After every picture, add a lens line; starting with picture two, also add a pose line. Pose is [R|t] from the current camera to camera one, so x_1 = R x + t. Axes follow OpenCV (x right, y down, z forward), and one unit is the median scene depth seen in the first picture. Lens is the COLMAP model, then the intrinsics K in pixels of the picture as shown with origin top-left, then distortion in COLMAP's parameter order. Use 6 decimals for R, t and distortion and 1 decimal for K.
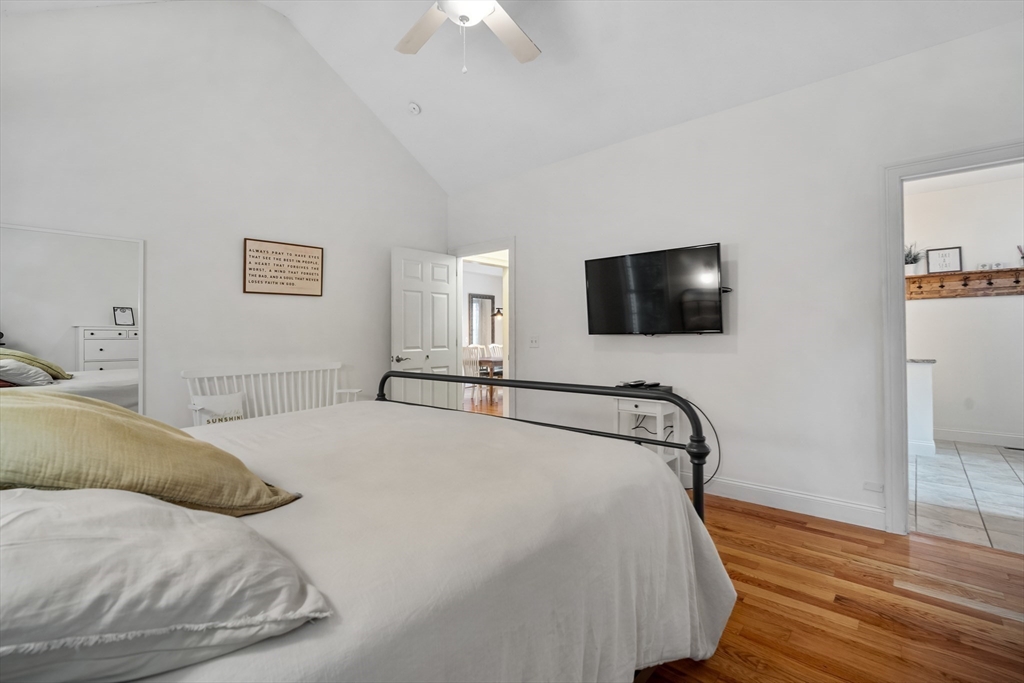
lens RADIAL K [[455.9, 0, 493.5], [0, 455.9, 325.8], [0, 0, 1]] dist [-0.014163, -0.000234]
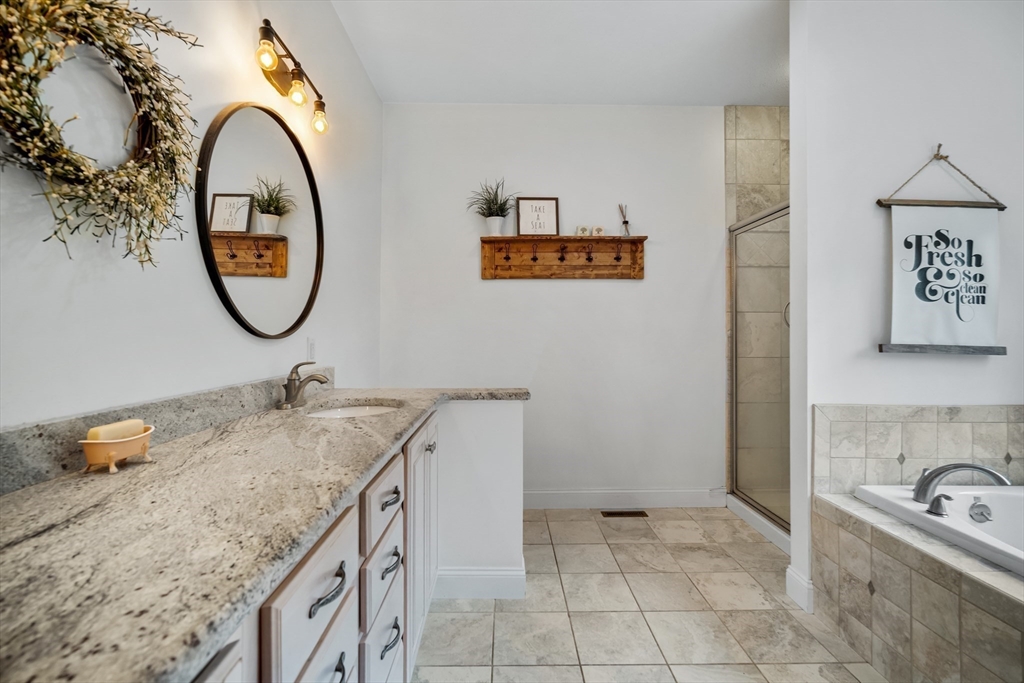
lens RADIAL K [[455.9, 0, 511.5], [0, 455.9, 337.2], [0, 0, 1]] dist [-0.014163, -0.000234]
pose [[0.722845, 0.002579, 0.691005, 0.563371], [-0.015546, 0.999801, 0.012530, 0.010817], [-0.690835, -0.019799, 0.722741, 0.587974]]
